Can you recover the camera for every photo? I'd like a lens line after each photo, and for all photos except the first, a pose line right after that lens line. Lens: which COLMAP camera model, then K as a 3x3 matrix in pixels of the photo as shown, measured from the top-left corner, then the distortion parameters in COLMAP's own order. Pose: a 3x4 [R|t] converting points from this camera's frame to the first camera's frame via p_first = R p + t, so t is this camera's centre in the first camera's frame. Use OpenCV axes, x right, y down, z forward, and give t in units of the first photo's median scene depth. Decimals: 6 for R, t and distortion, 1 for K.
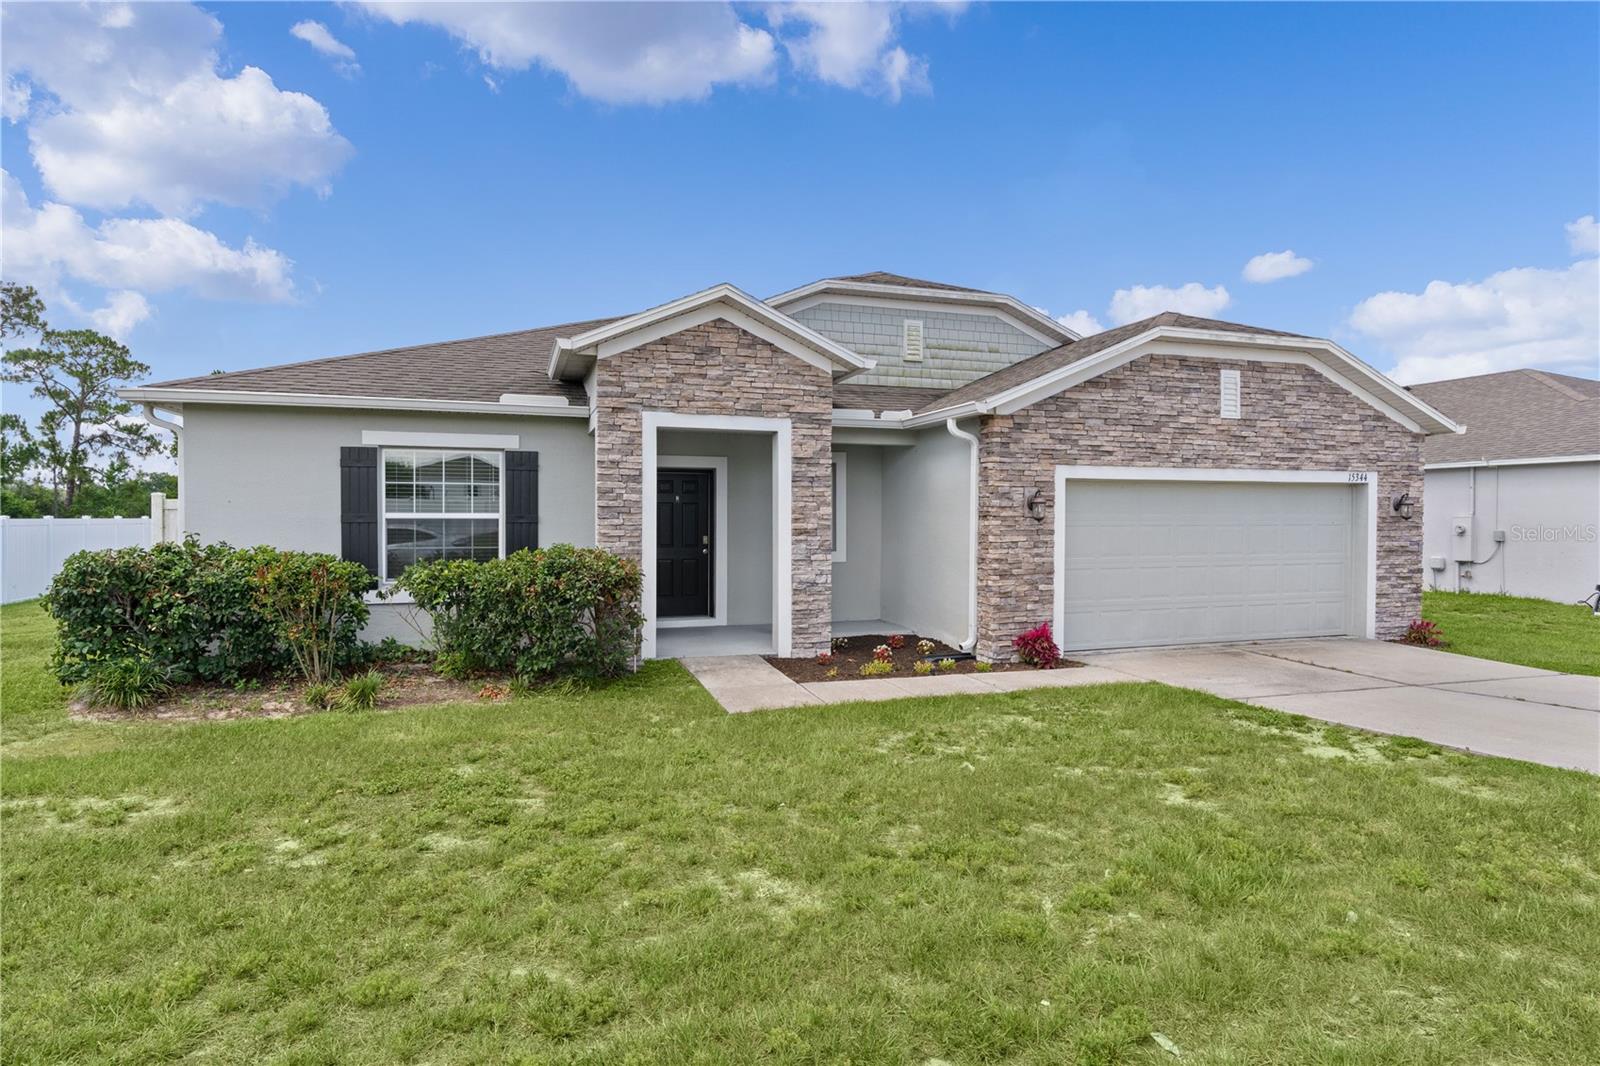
lens RADIAL K [[903.3, 0, 799.4], [0, 903.3, 517.6], [0, 0, 1]] dist [-0.000314, 0.000269]
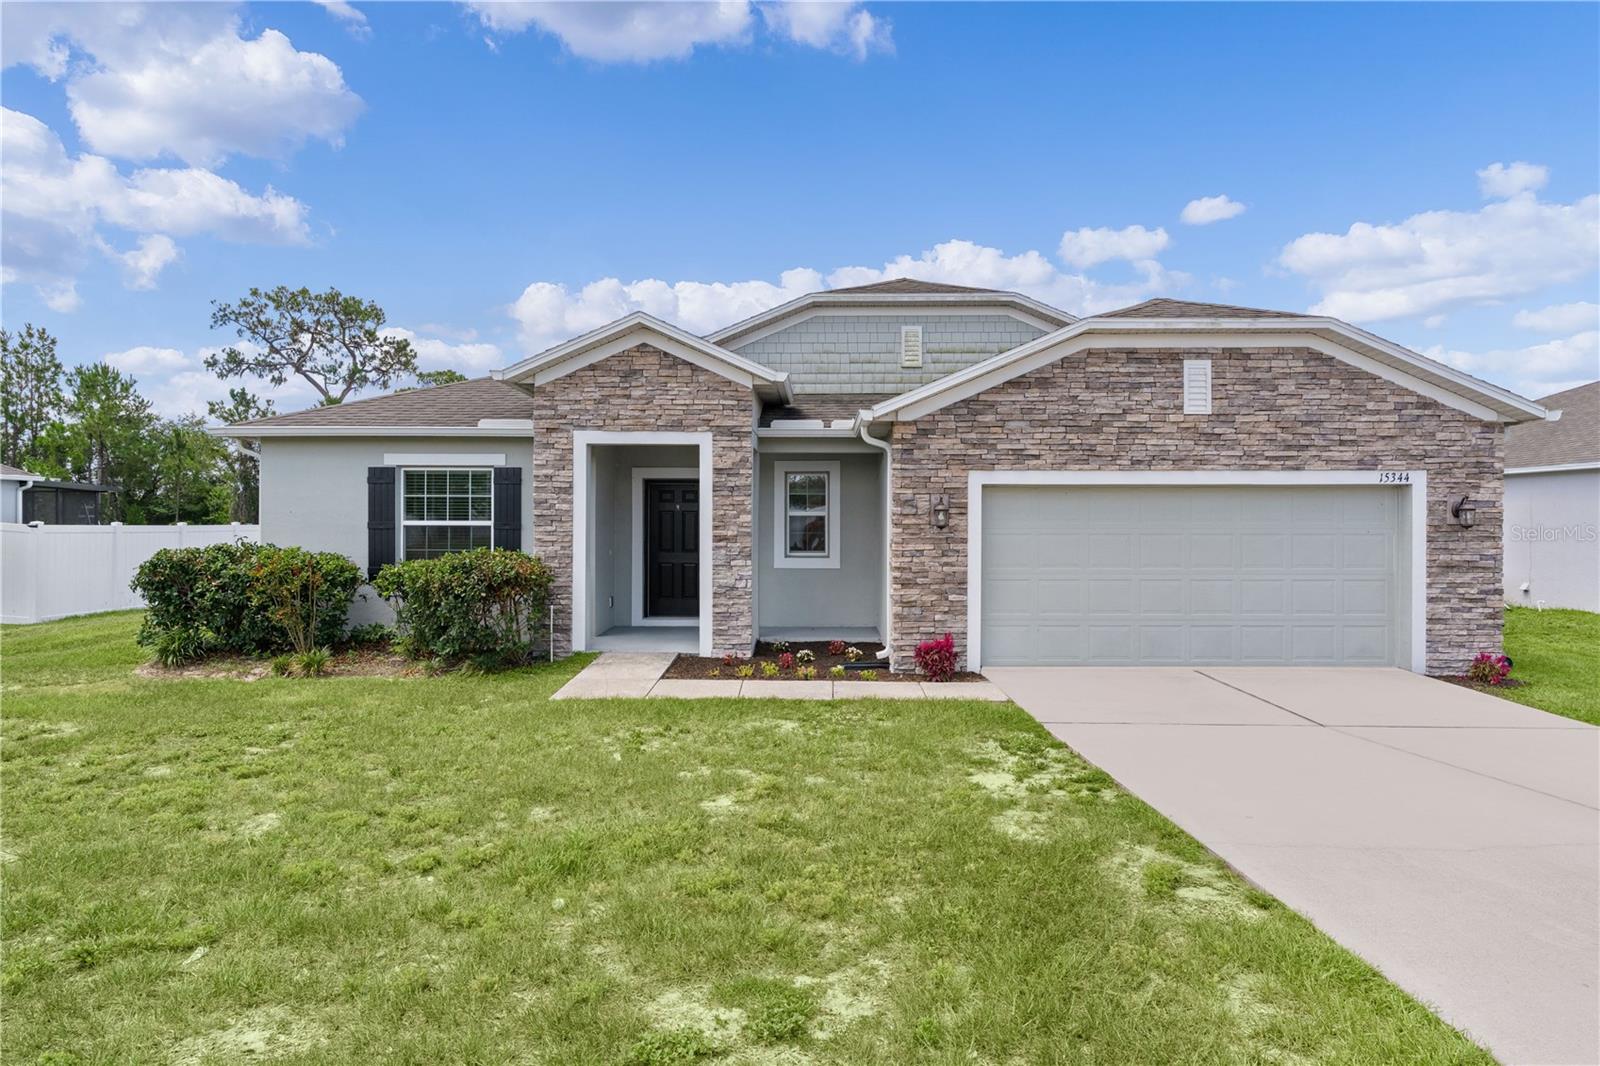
lens RADIAL K [[911.1, 0, 806.9], [0, 911.1, 509.1], [0, 0, 1]] dist [-0.000887, 0.001721]
pose [[0.940657, -0.004611, -0.339328, 0.450858], [-0.000931, 0.999869, -0.016168, -0.001544], [0.339358, 0.015525, 0.940529, 0.029112]]
